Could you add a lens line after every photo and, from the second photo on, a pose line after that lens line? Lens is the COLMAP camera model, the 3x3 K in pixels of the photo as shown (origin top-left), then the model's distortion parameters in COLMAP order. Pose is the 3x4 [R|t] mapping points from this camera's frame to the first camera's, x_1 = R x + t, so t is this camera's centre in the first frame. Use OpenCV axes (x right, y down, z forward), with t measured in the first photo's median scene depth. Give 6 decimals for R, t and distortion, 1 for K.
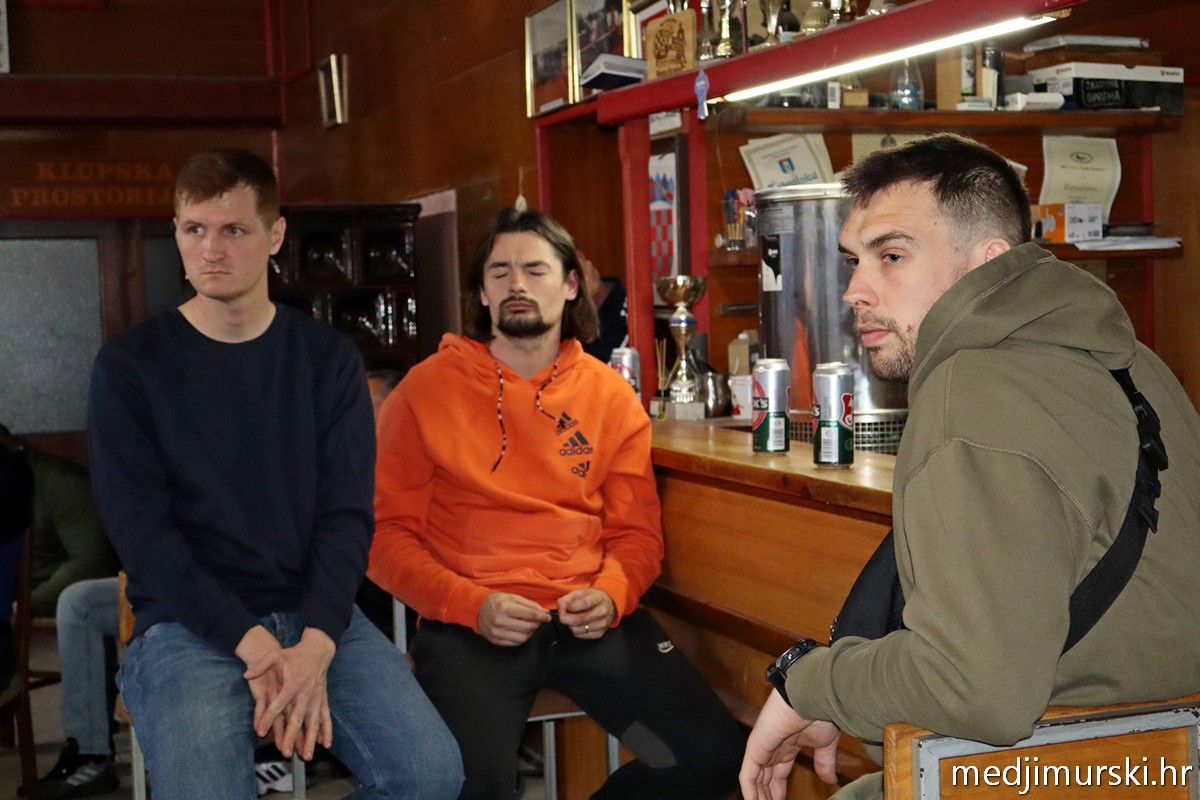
lens RADIAL K [[1927.2, 0, 600.0], [0, 1927.2, 400.0], [0, 0, 1]] dist [0.003407, -0.008059]
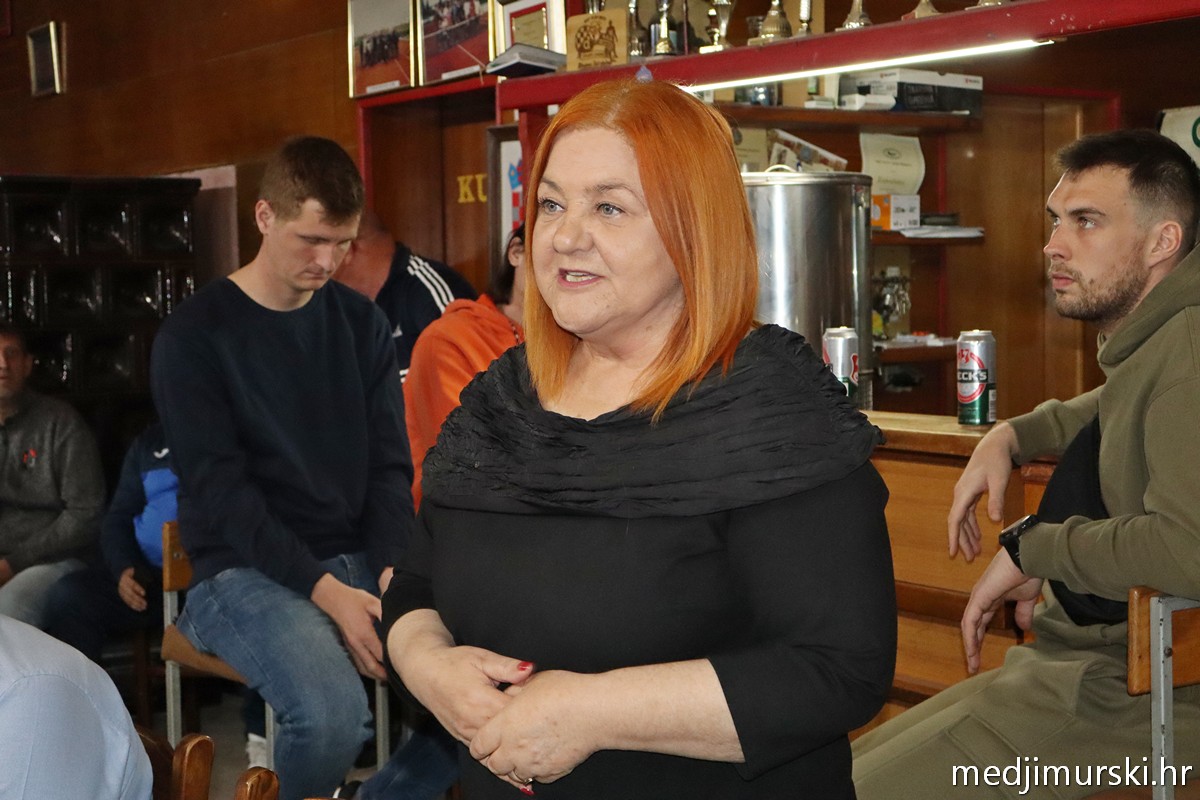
lens RADIAL K [[2042.4, 0, 600.0], [0, 2042.4, 400.0], [0, 0, 1]] dist [0.001968, -0.008585]
pose [[0.969602, 0.000197, 0.244686, -0.208658], [-0.000590, 0.999999, 0.001533, 0.014687], [-0.244685, -0.001631, 0.969601, -0.101417]]
